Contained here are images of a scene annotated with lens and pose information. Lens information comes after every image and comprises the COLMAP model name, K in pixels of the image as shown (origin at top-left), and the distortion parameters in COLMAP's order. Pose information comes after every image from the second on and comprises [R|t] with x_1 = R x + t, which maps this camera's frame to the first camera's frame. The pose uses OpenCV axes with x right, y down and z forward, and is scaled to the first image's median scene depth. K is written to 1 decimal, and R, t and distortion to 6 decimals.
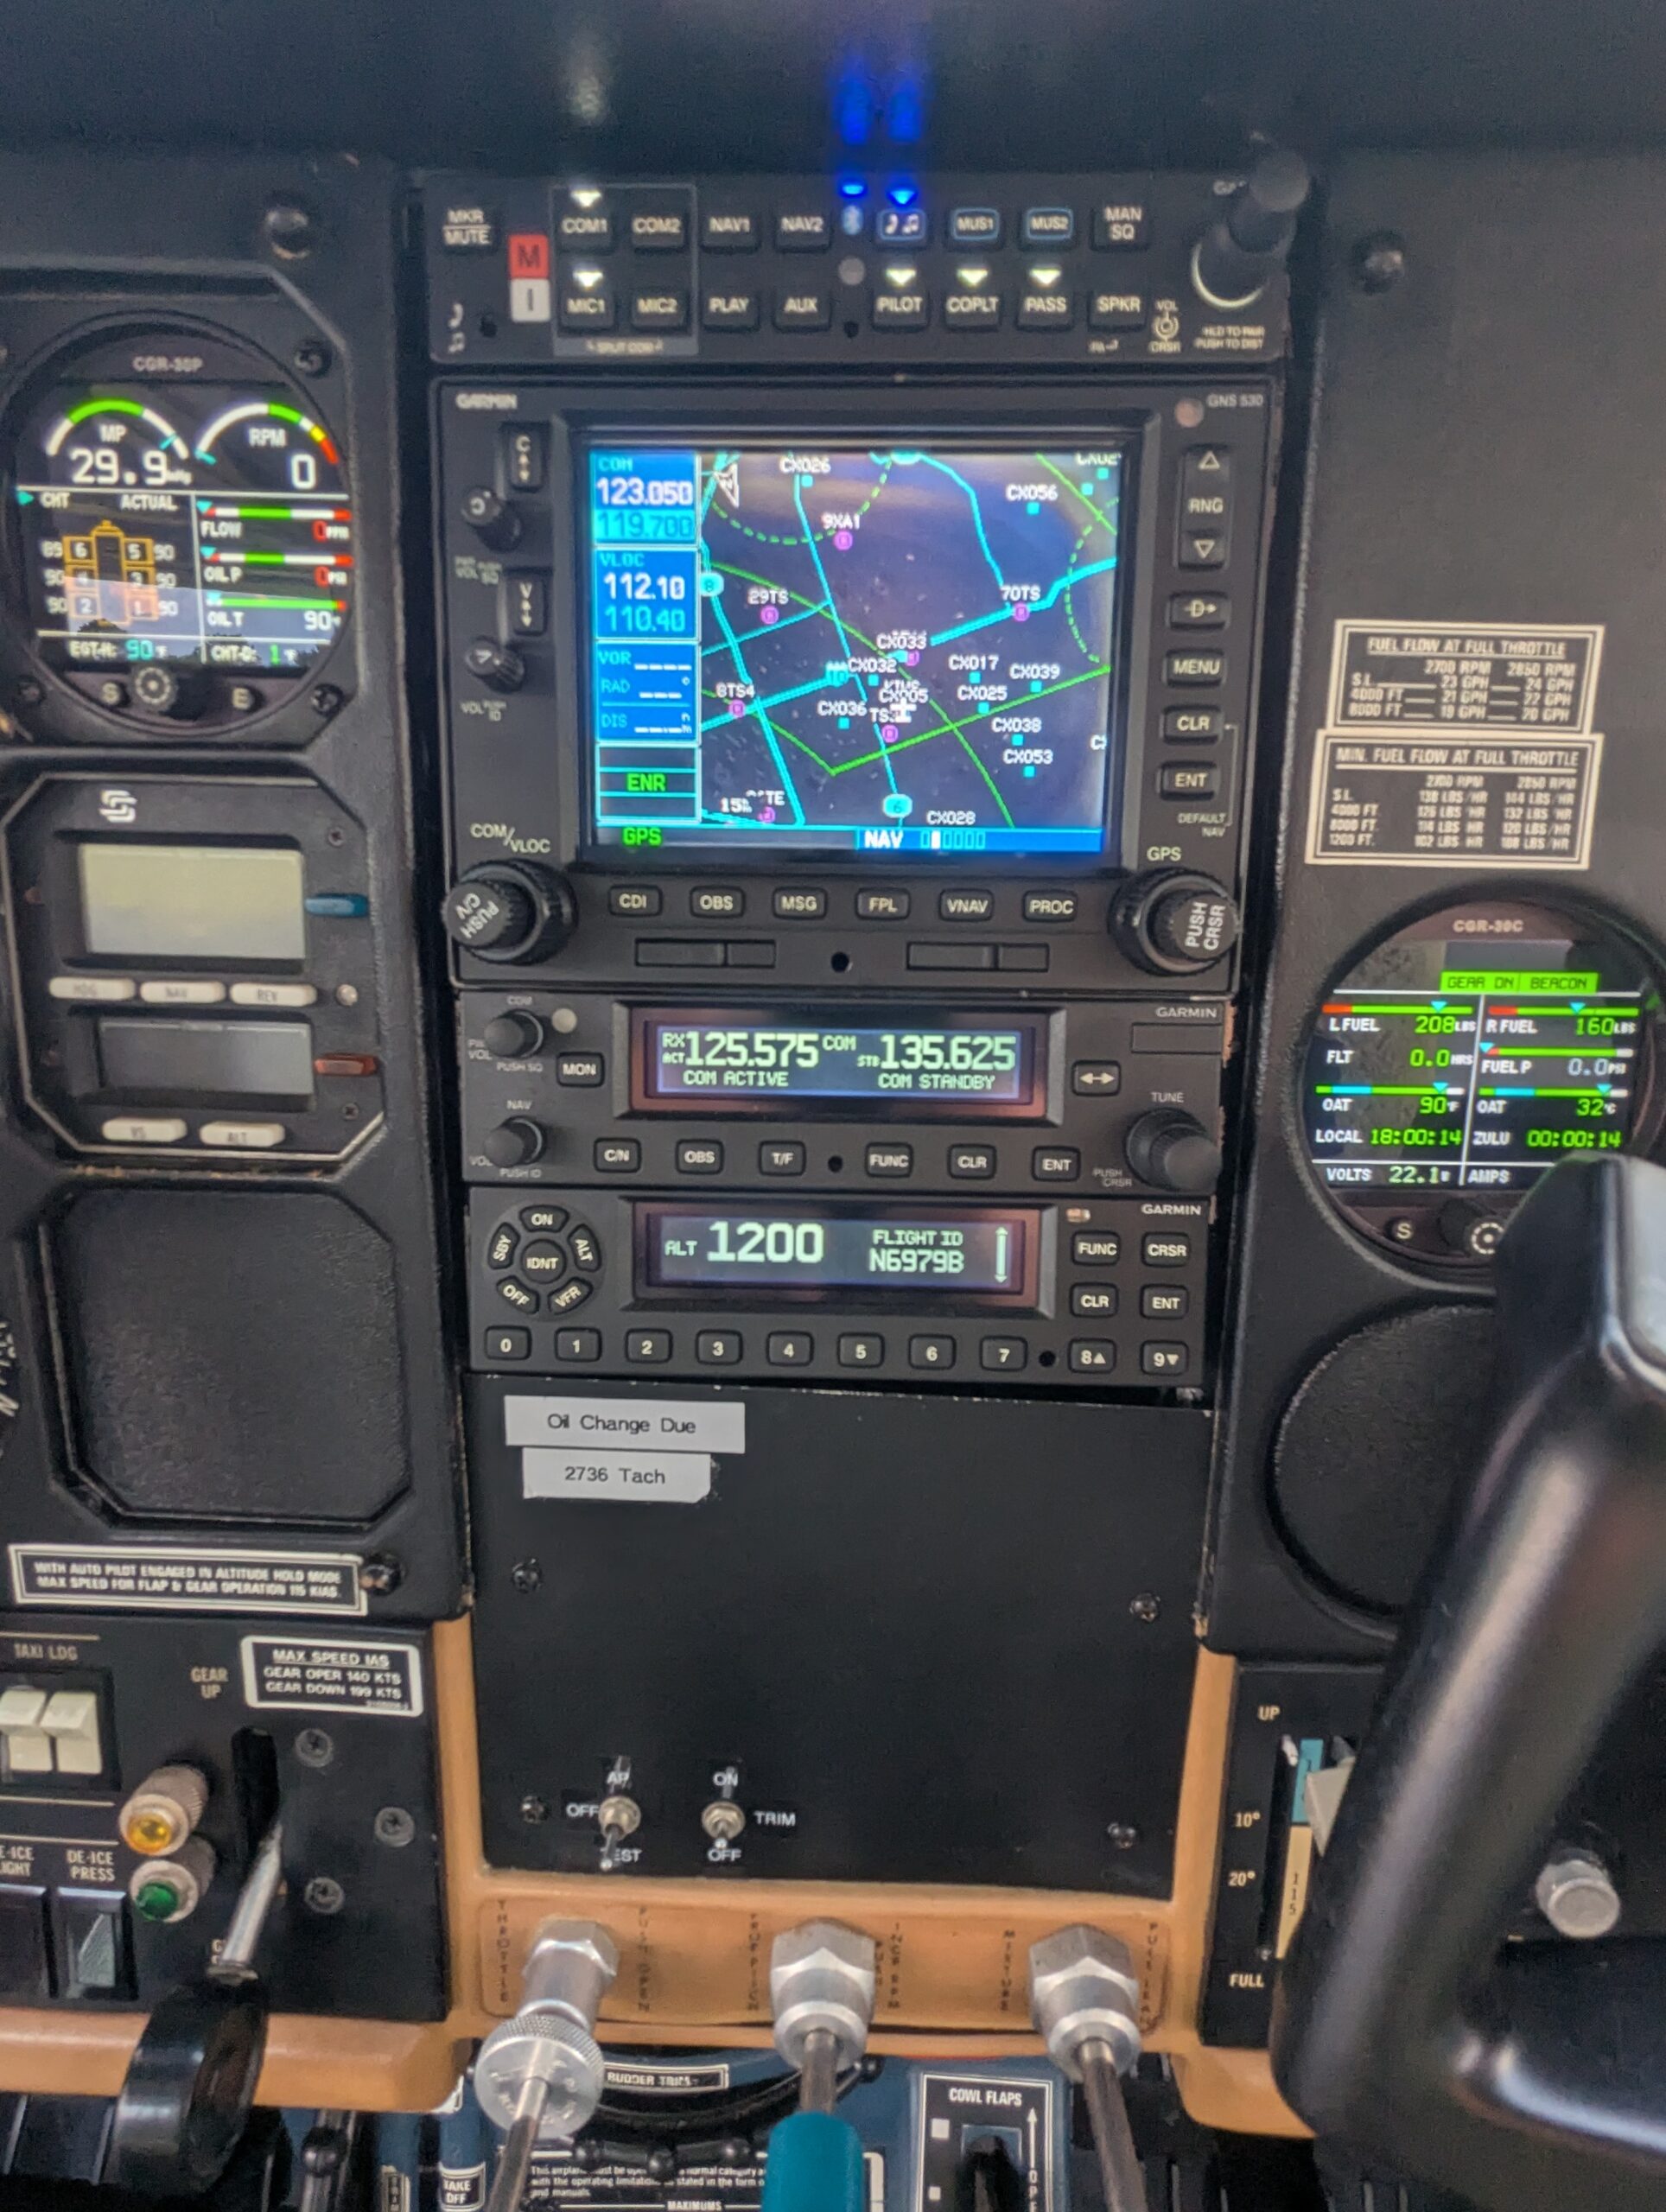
lens RADIAL K [[1271.8, 0, 842.7], [0, 1271.8, 1128.6], [0, 0, 1]] dist [-0.003736, 0.003789]
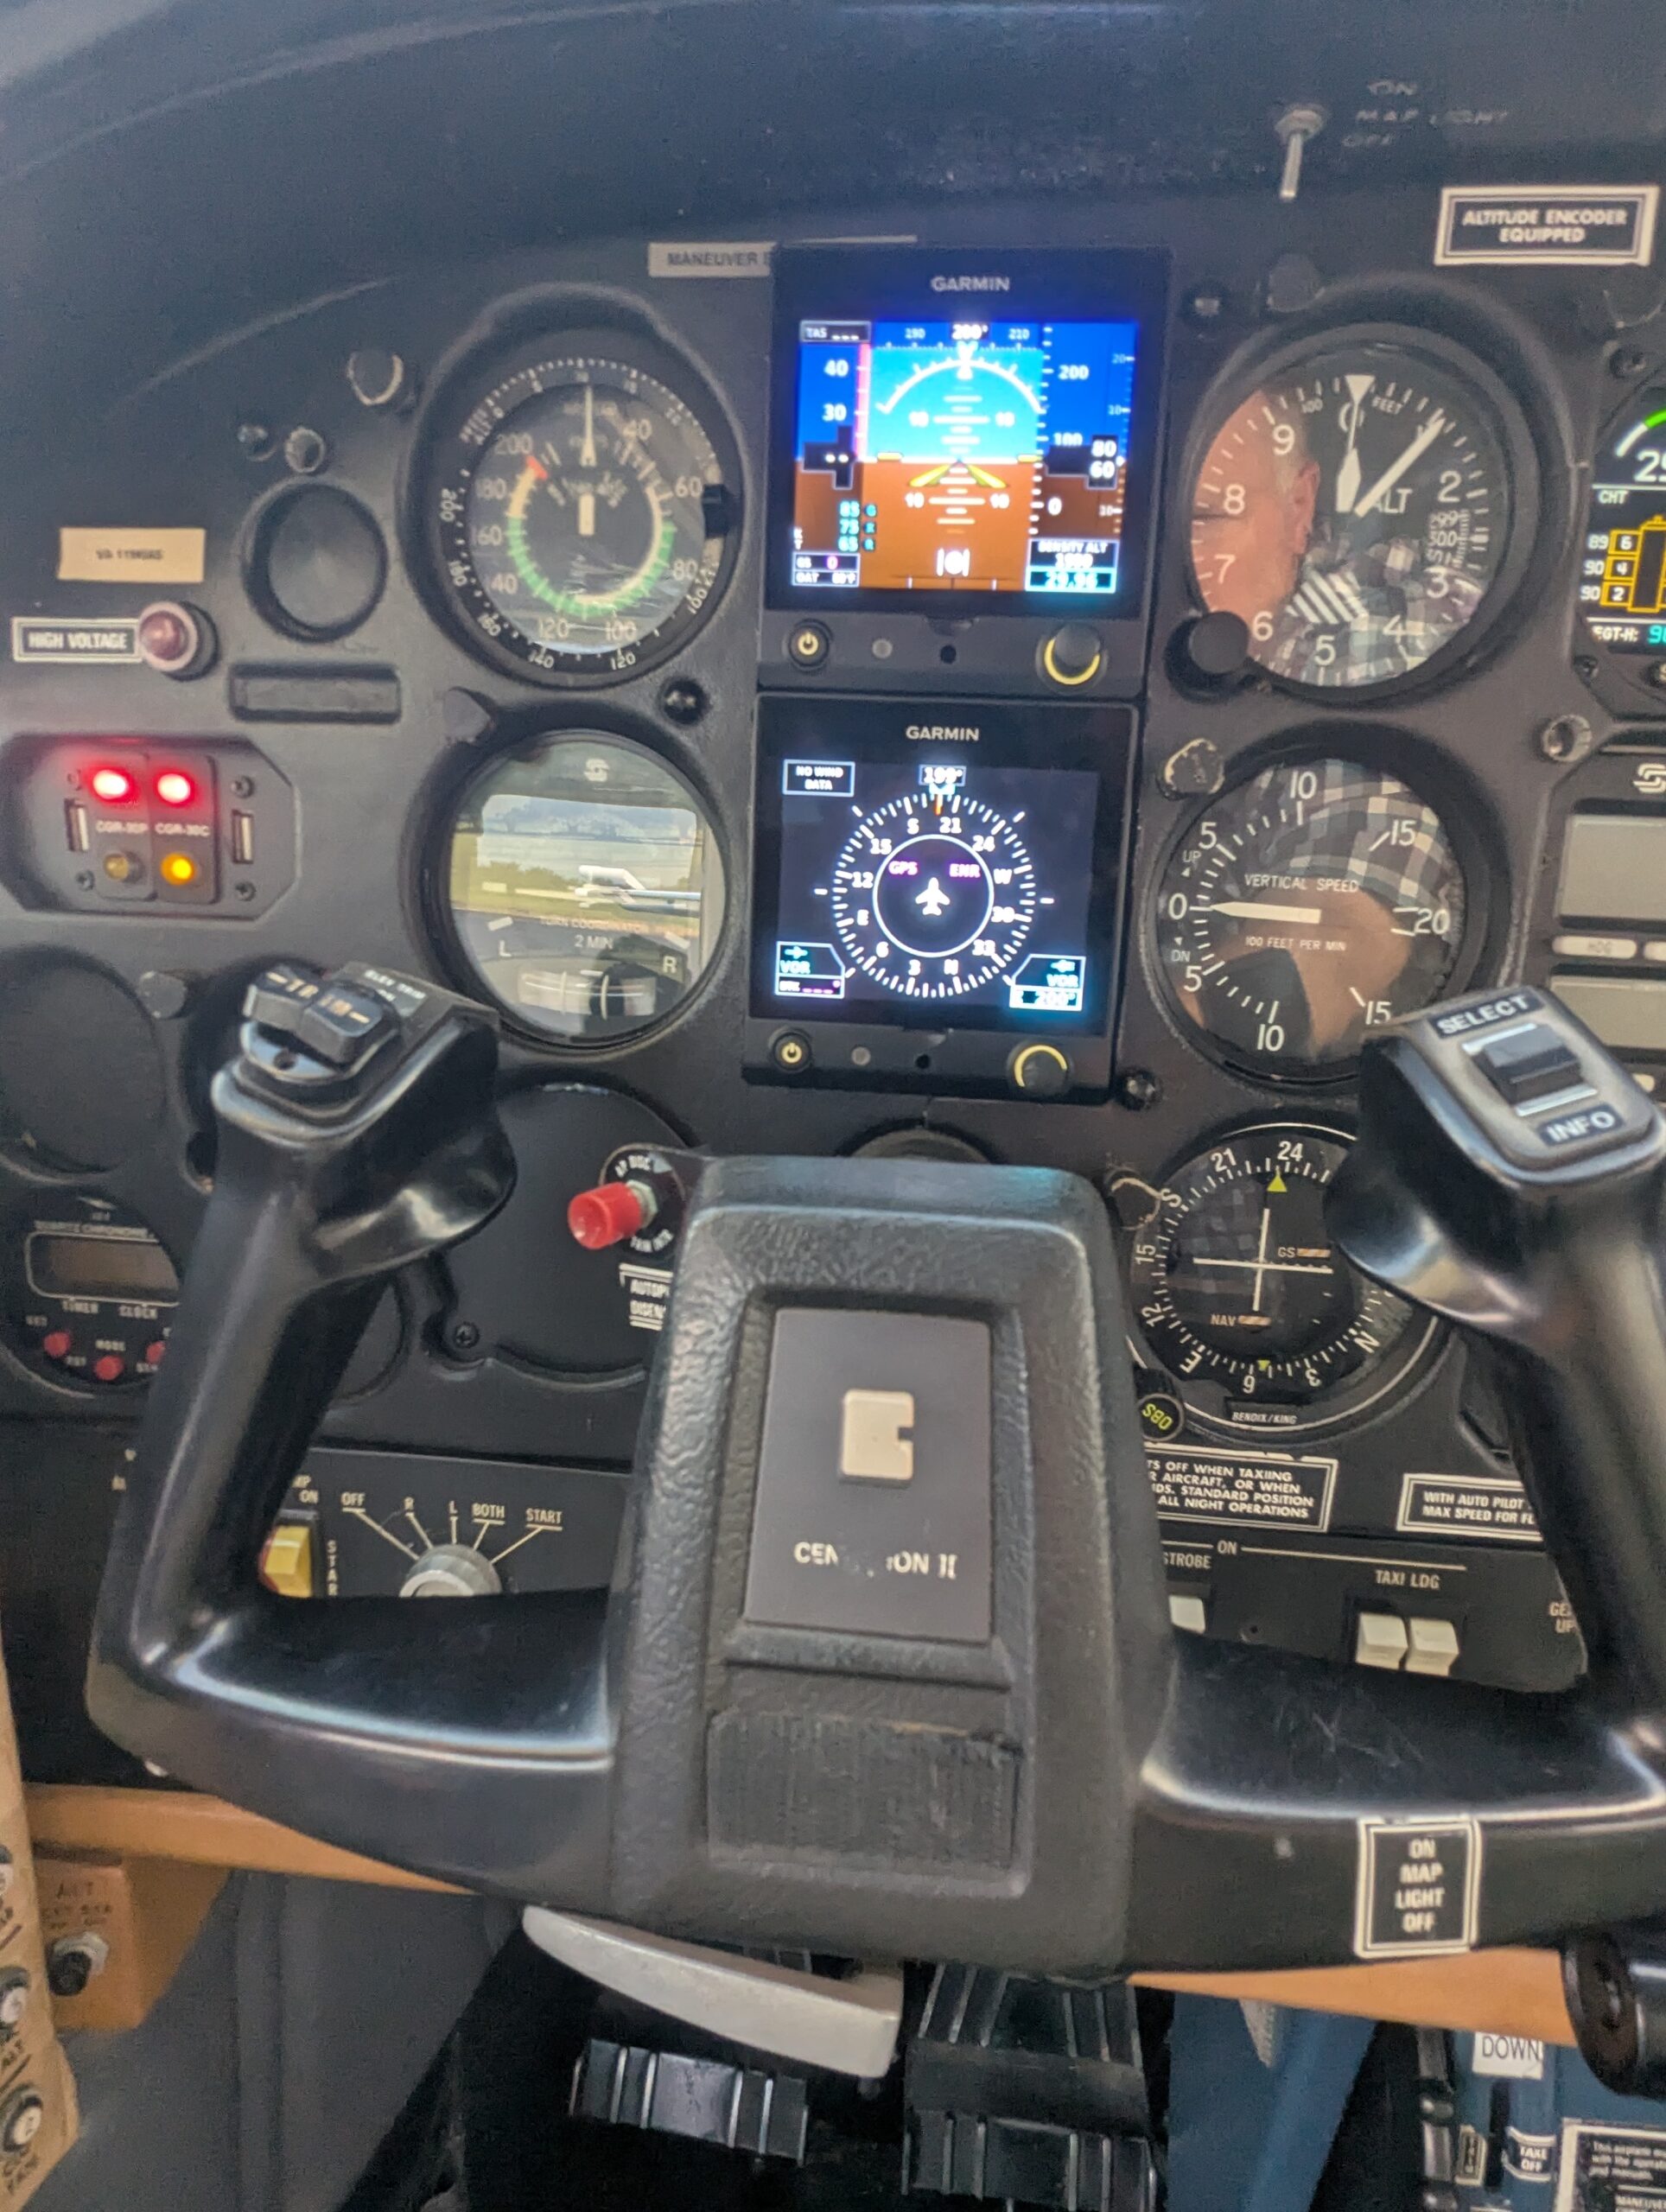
lens RADIAL K [[1271.8, 0, 840.9], [0, 1271.8, 1125.9], [0, 0, 1]] dist [-0.003736, 0.003789]
pose [[0.997459, 0.032994, -0.063147, -1.161654], [-0.035238, 0.998774, -0.034761, 0.100881], [0.061923, 0.036898, 0.997399, -0.101064]]
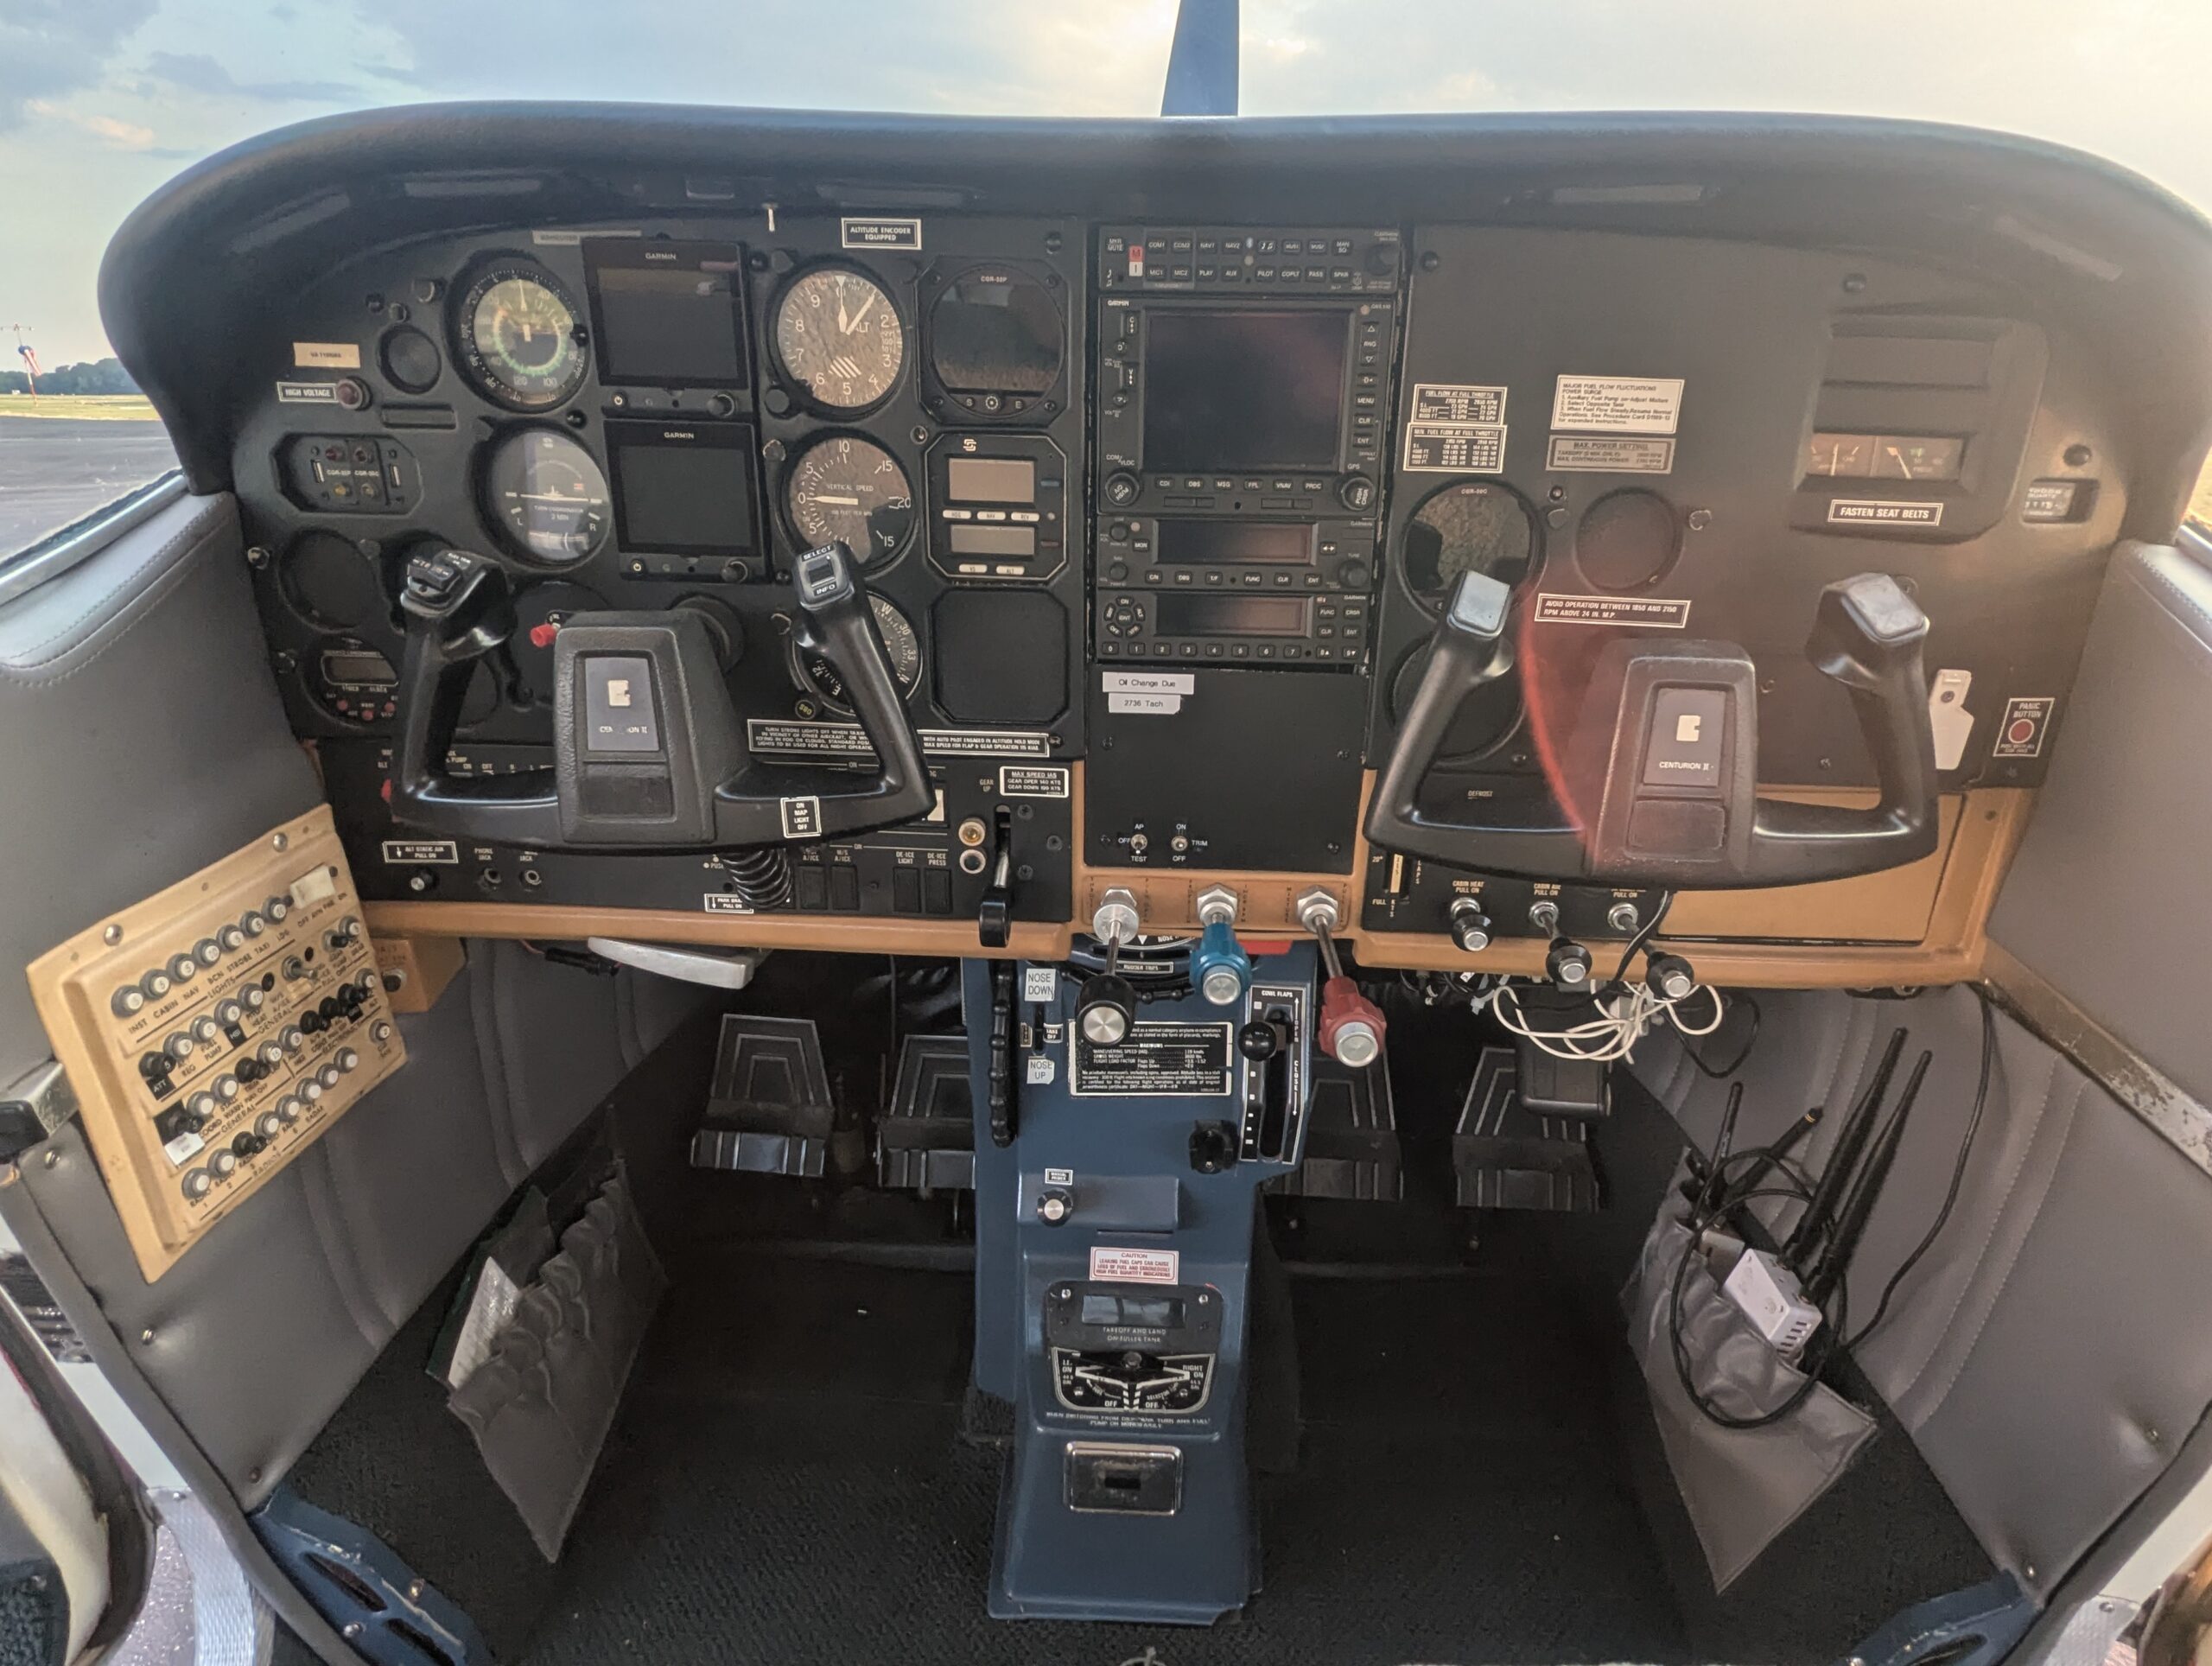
lens RADIAL K [[1271.8, 0, 1134.9], [0, 1271.8, 837.3], [0, 0, 1]] dist [-0.003736, 0.003789]
pose [[0.999991, 0.000032, 0.004186, -0.227505], [-0.000759, 0.984780, 0.173804, 0.096653], [-0.004117, -0.173806, 0.984771, -1.784531]]
